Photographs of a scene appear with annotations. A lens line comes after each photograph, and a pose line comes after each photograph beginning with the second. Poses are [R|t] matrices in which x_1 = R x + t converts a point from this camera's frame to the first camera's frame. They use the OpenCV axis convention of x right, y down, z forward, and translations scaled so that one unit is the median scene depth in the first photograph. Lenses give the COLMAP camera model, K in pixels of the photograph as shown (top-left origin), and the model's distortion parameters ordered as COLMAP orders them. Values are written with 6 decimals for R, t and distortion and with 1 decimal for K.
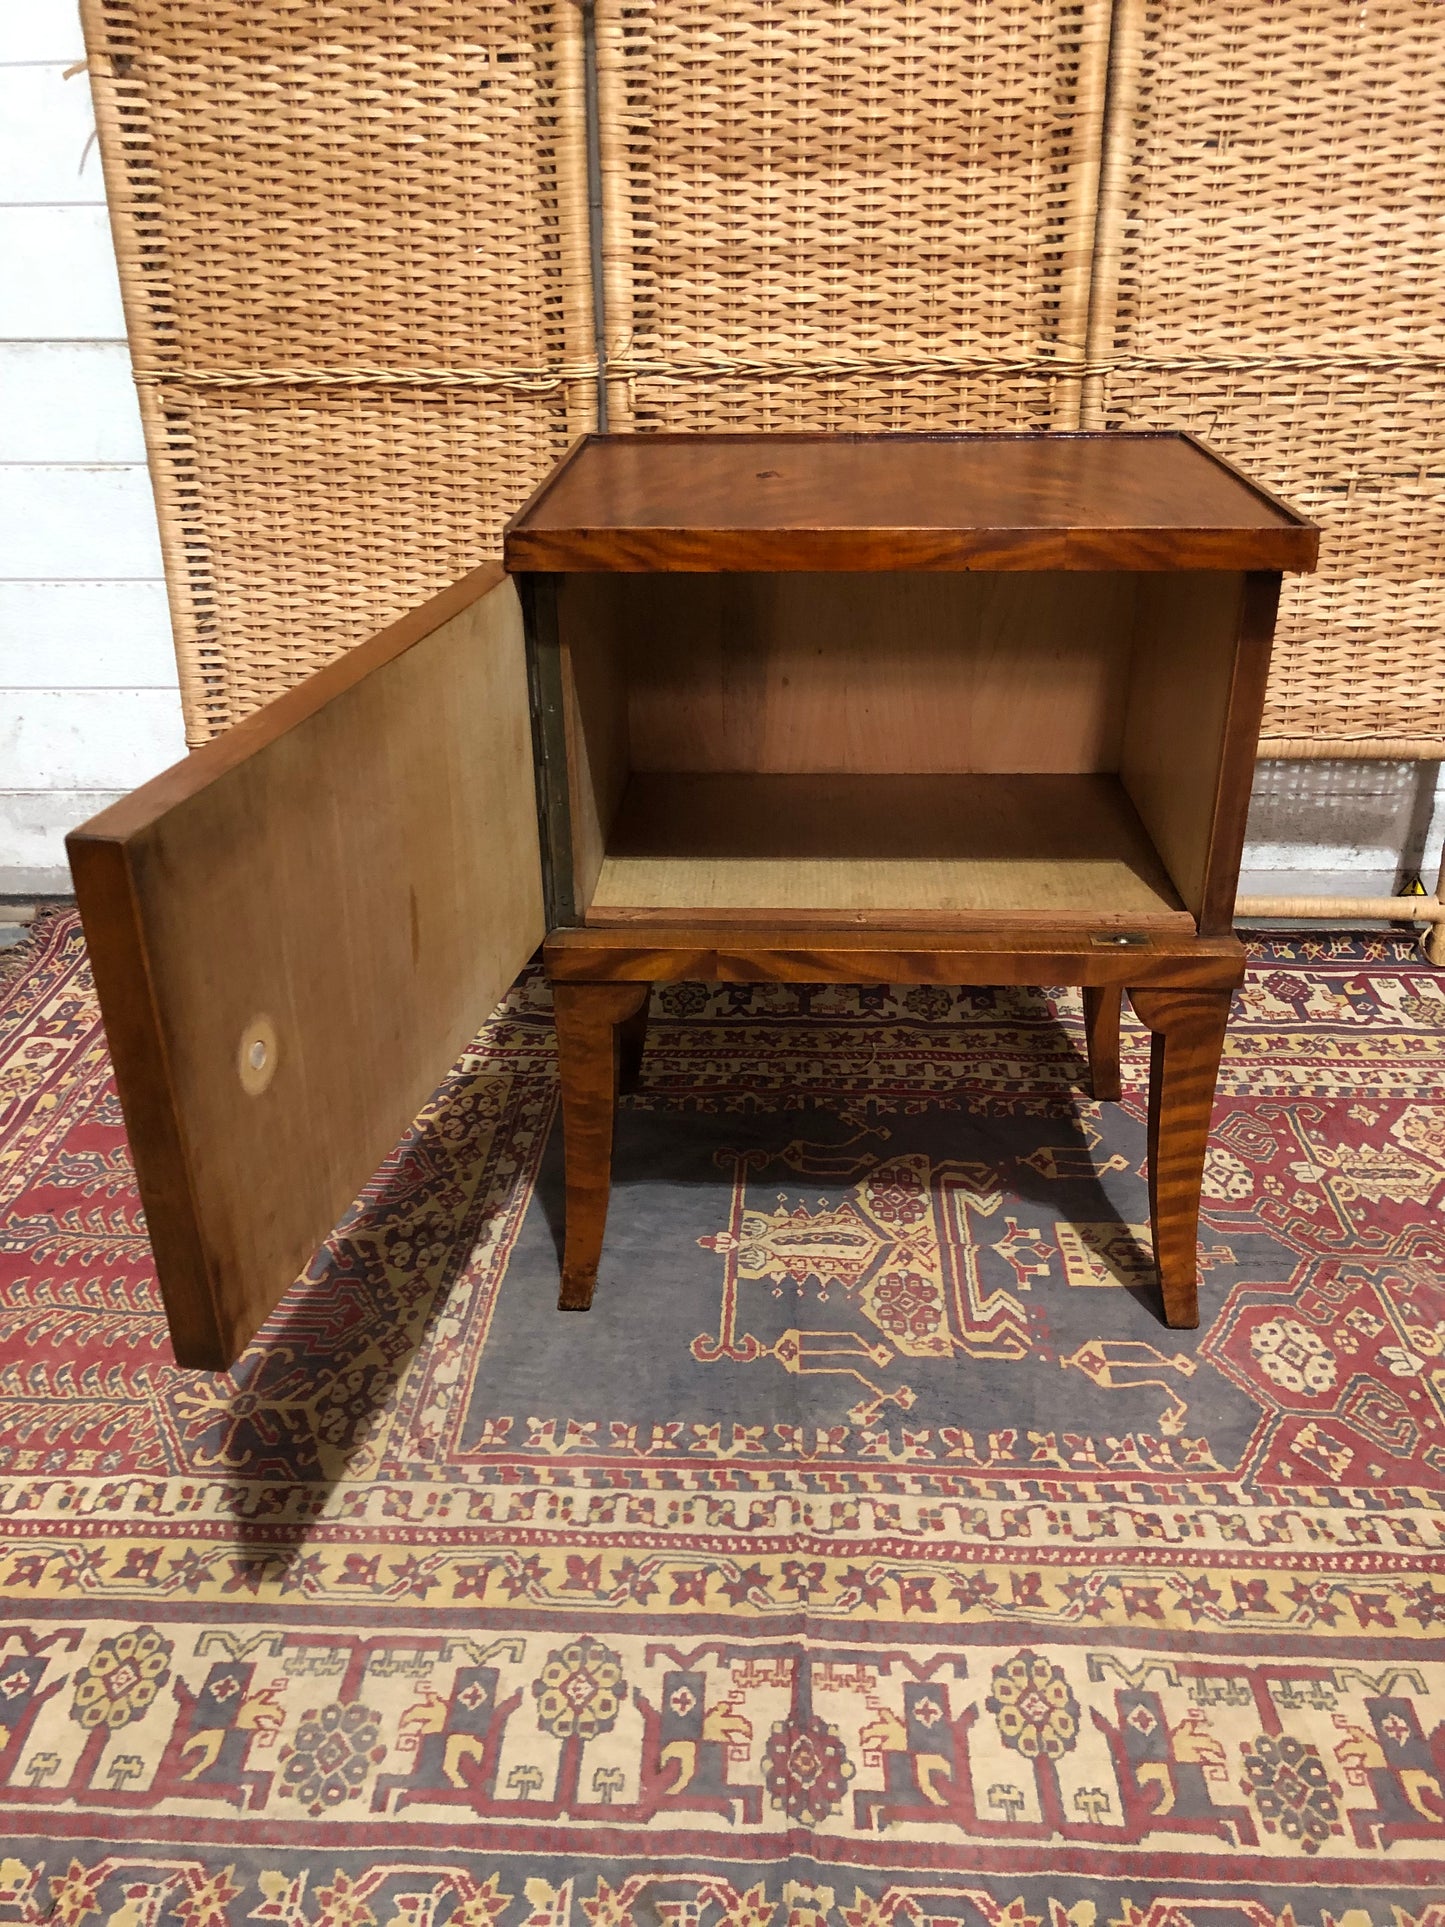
lens RADIAL K [[1568.2, 0, 728.1], [0, 1568.2, 980.2], [0, 0, 1]] dist [-0.031220, 0.095431]
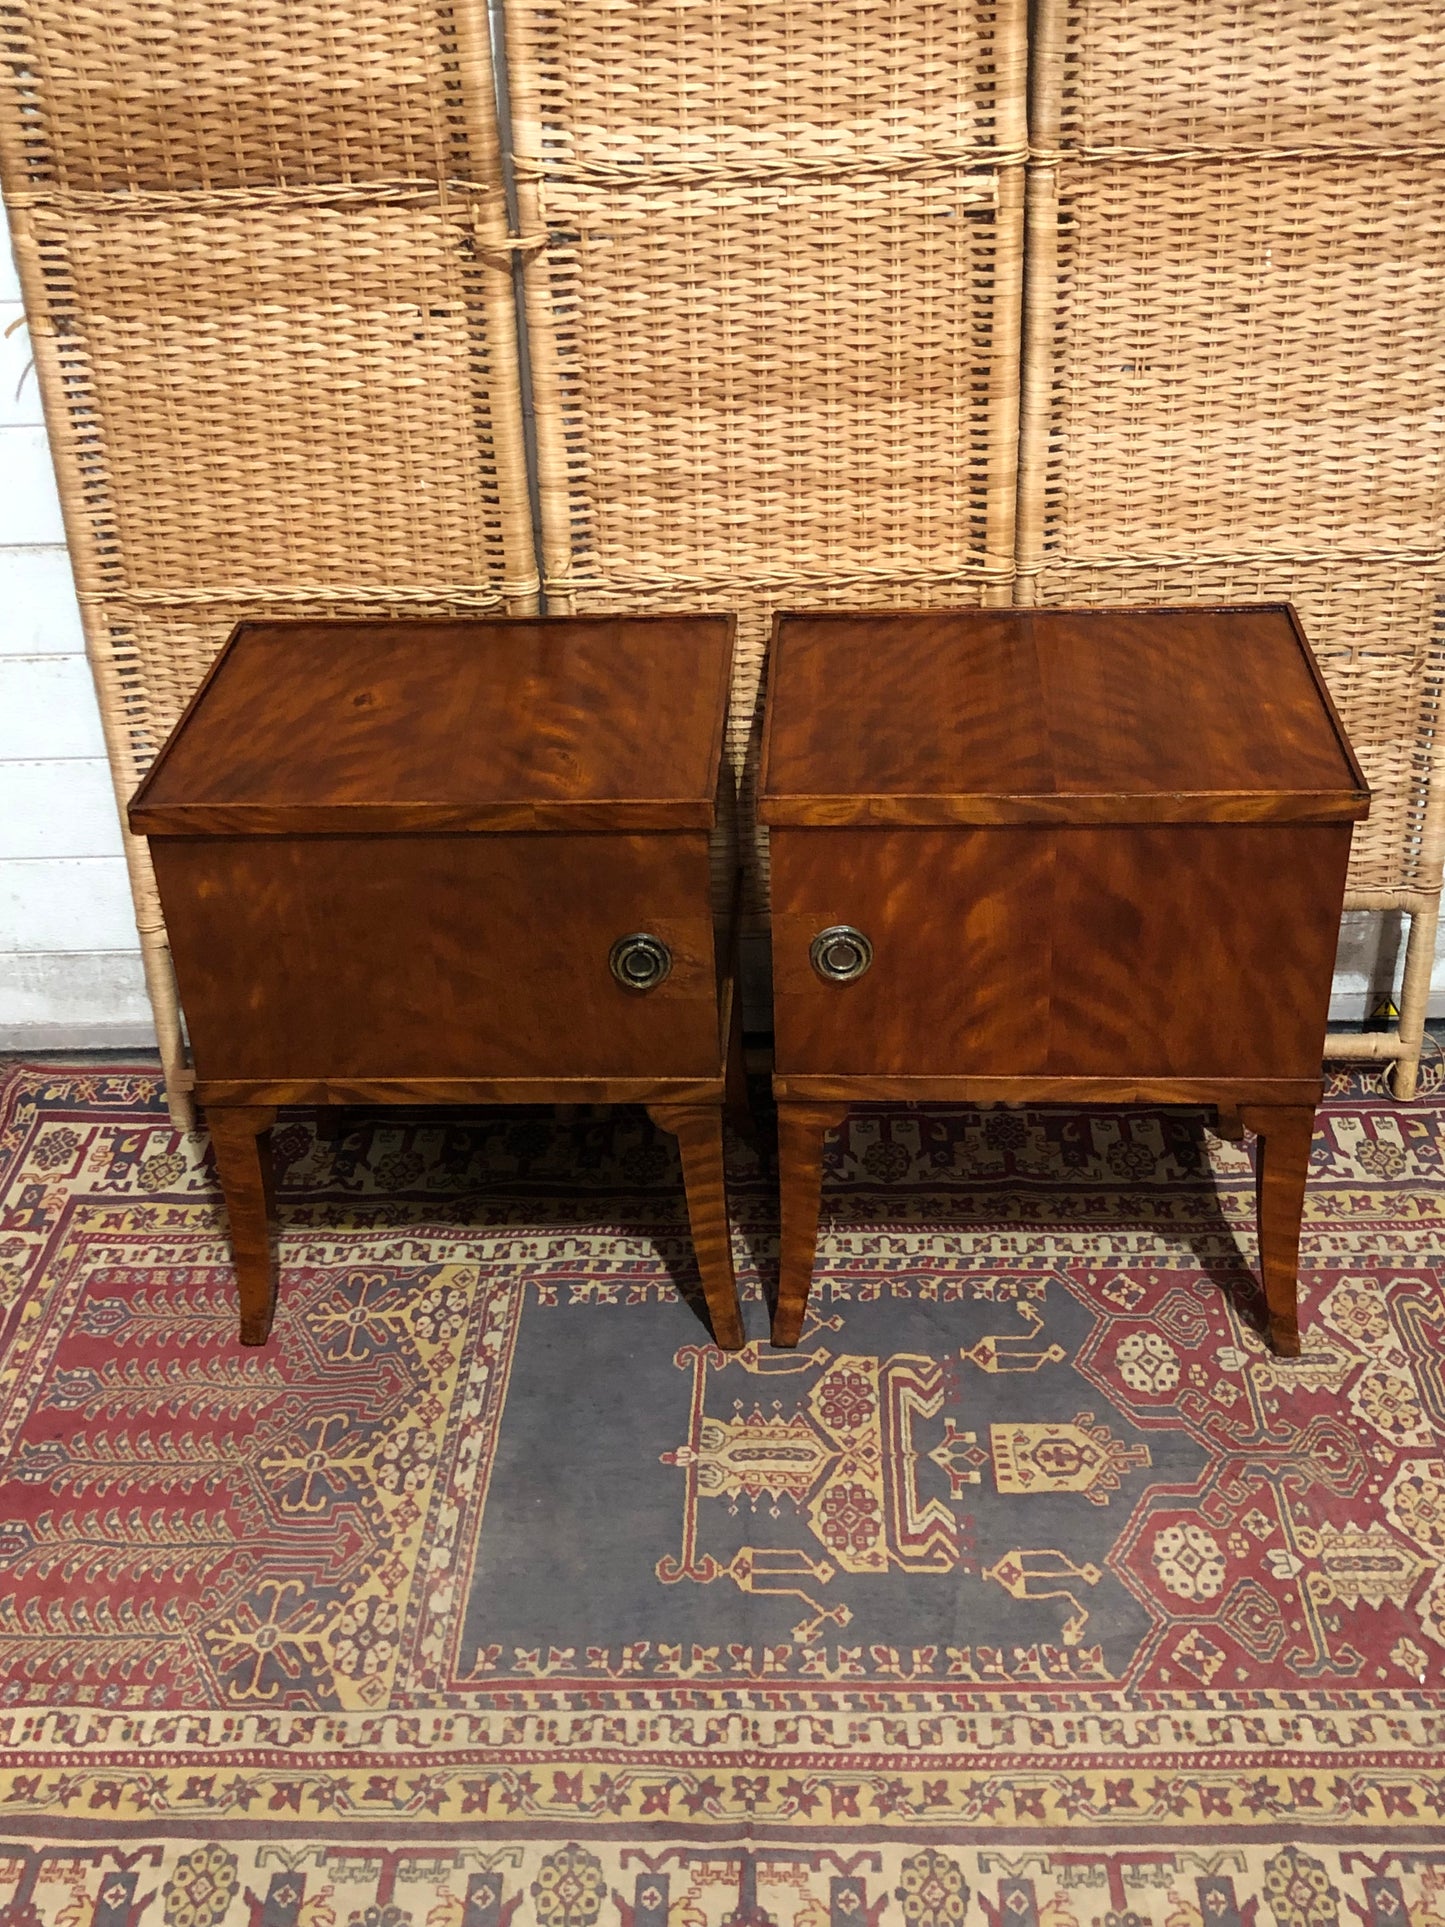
lens RADIAL K [[2092.9, 0, 725.6], [0, 2092.9, 931.5], [0, 0, 1]] dist [0.127459, -0.382490]
pose [[0.999515, -0.031127, -0.000258, 0.032432], [0.031074, 0.997243, 0.067390, -0.257253], [-0.001841, -0.067366, 0.997727, -0.387594]]
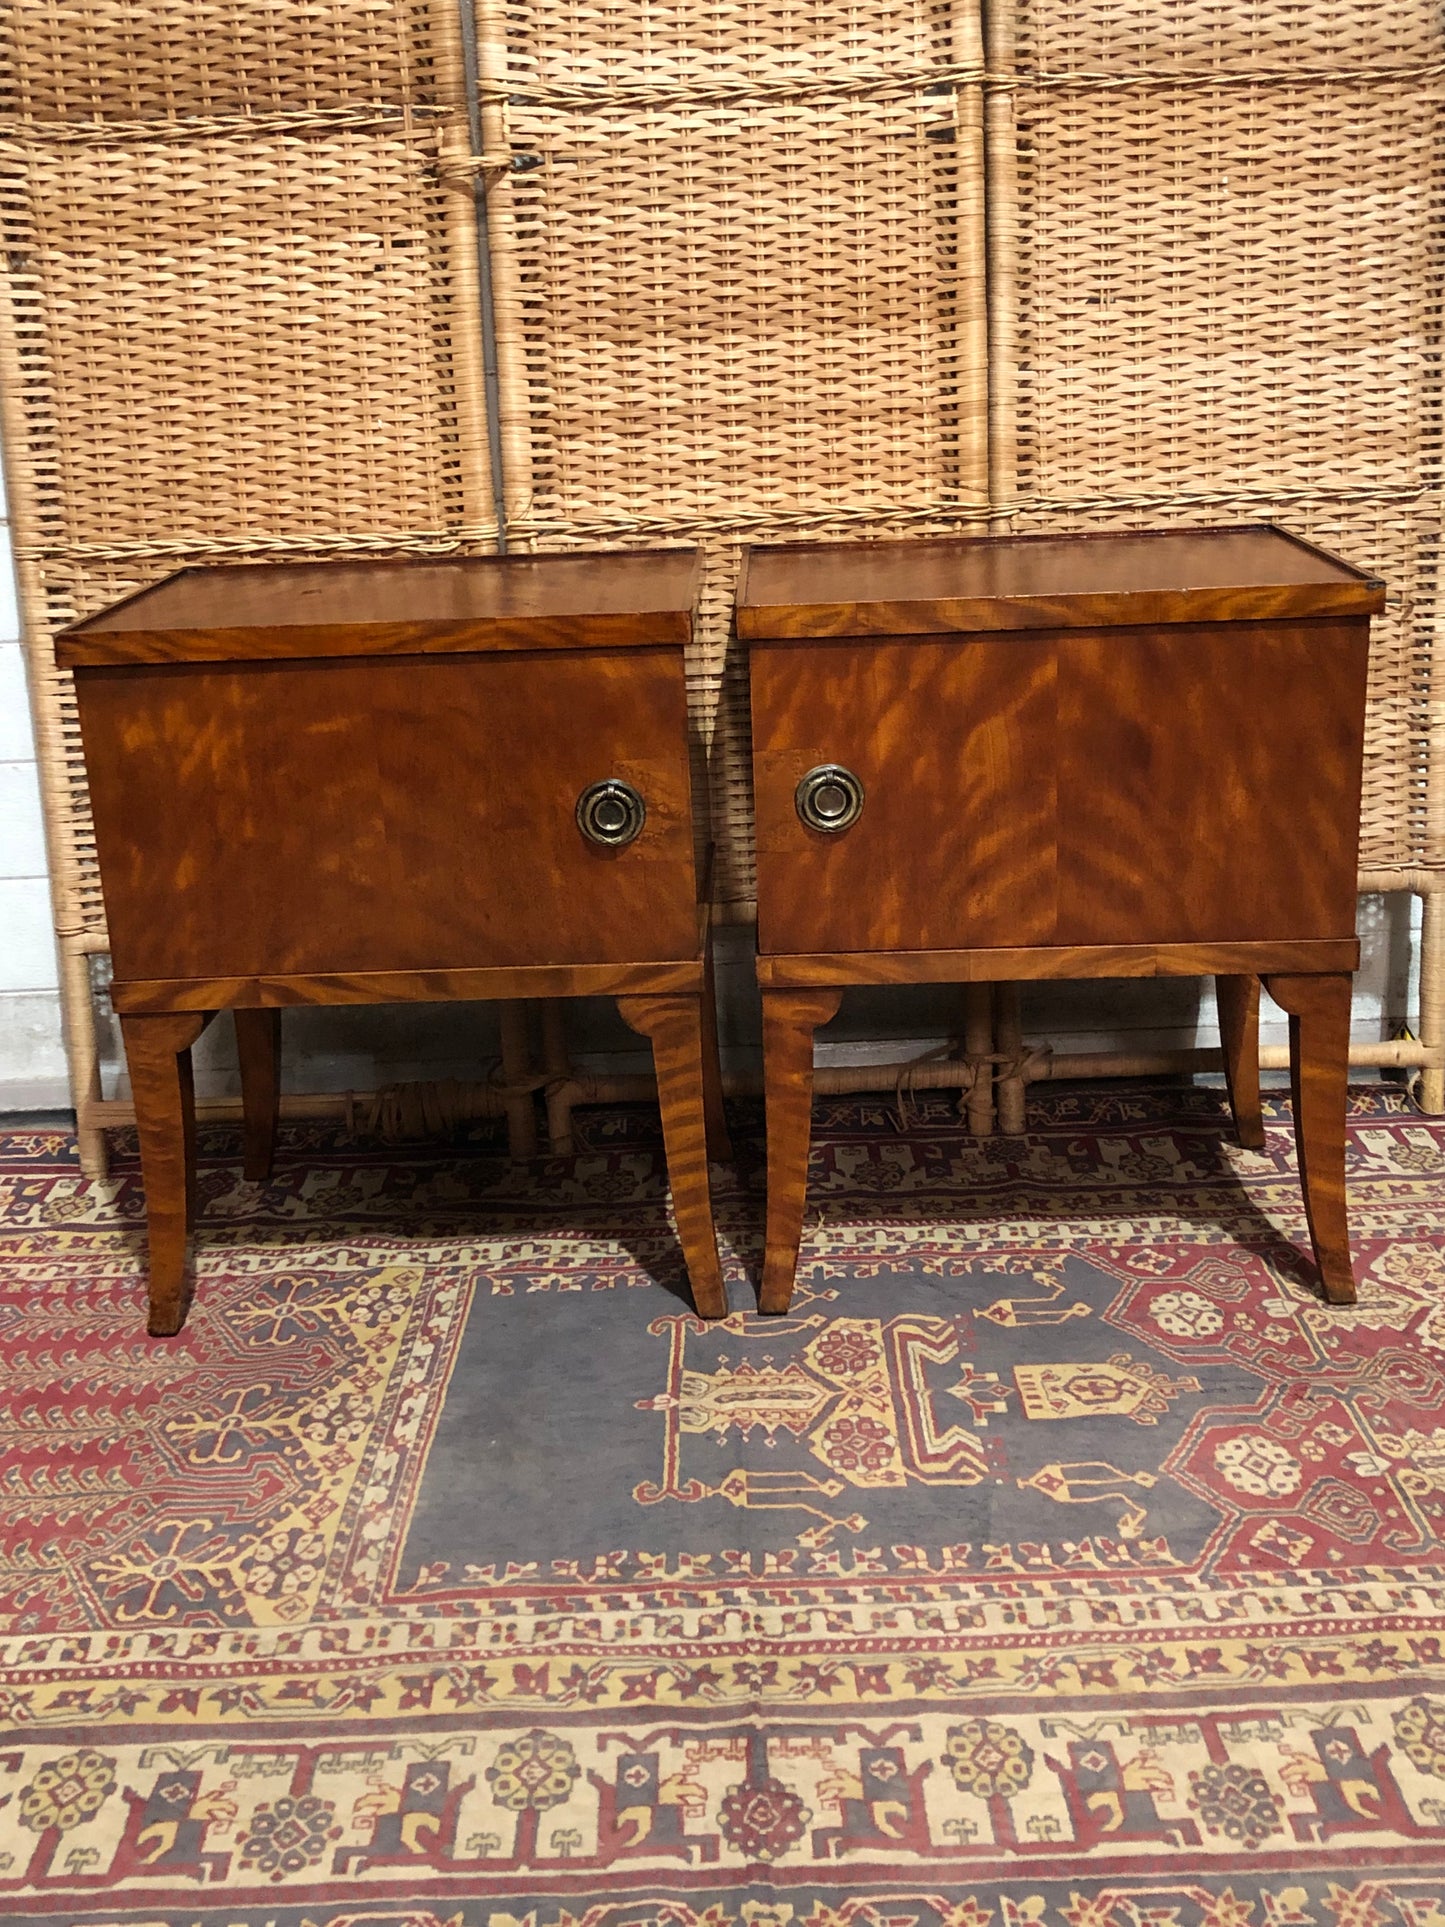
lens RADIAL K [[2096.2, 0, 729.7], [0, 2096.2, 943.2], [0, 0, 1]] dist [0.124832, -0.390449]
pose [[0.998306, -0.042399, 0.039853, -0.001684], [0.048998, 0.981950, -0.182683, 0.114805], [-0.031388, 0.184326, 0.982364, -0.260731]]
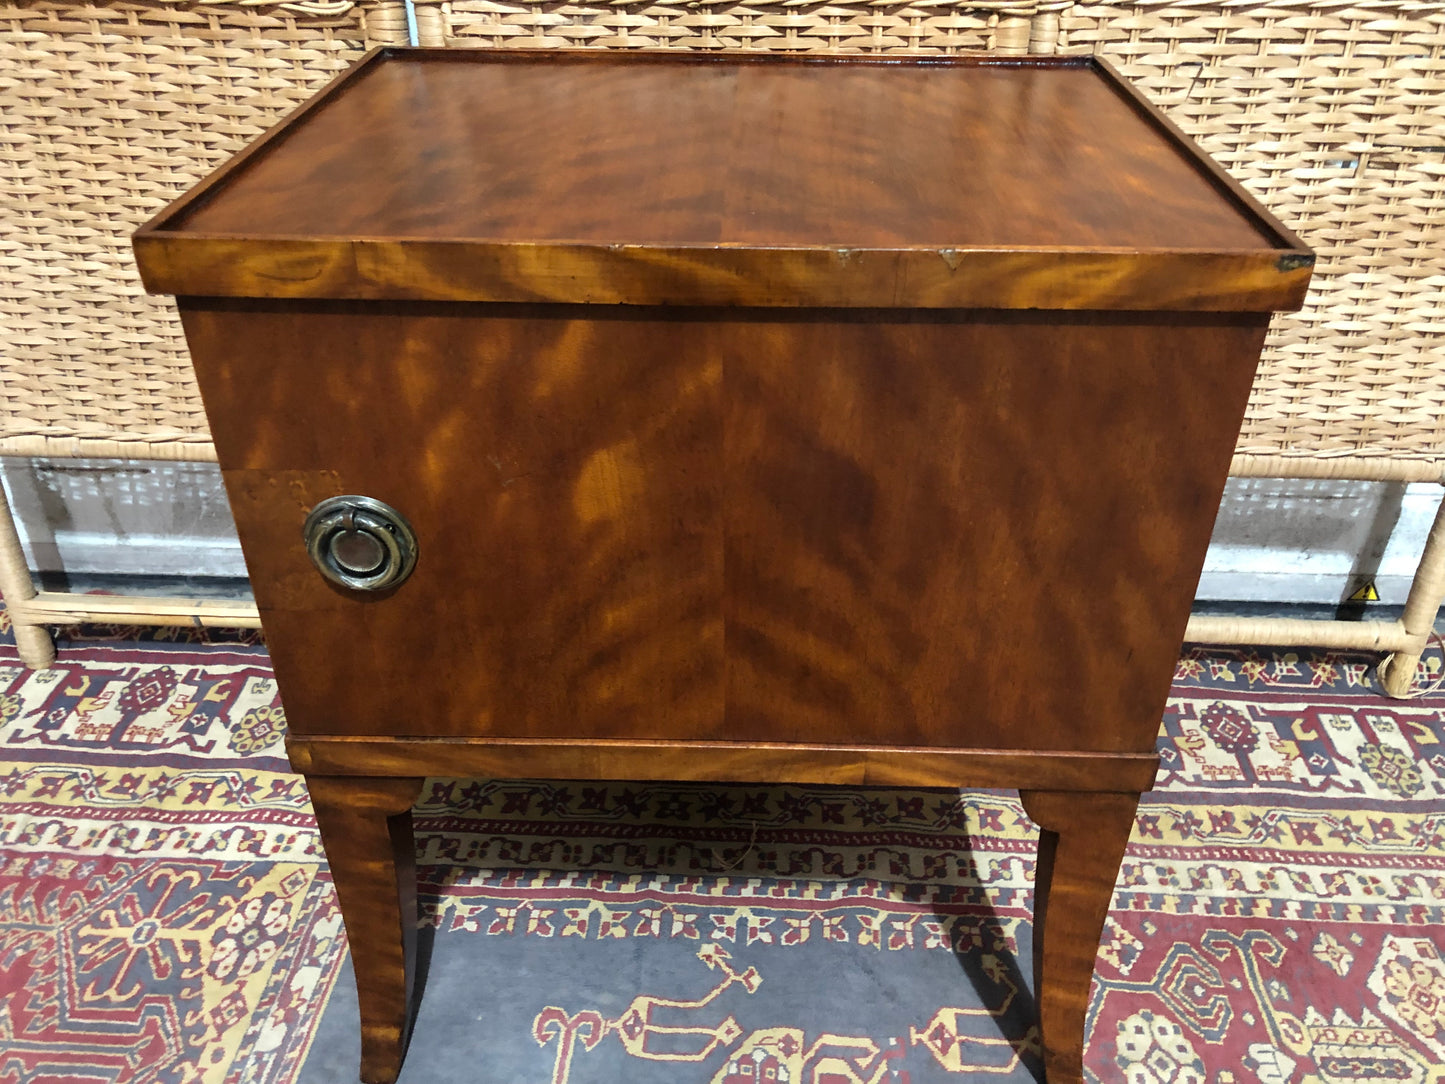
lens RADIAL K [[1180.9, 0, 736.2], [0, 1180.9, 547.5], [0, 0, 1]] dist [0.025506, -0.011748]
pose [[0.999756, 0.015930, 0.015271, 0.076952], [-0.017457, 0.994243, 0.105720, -0.186119], [-0.013499, -0.105961, 0.994279, 0.397465]]
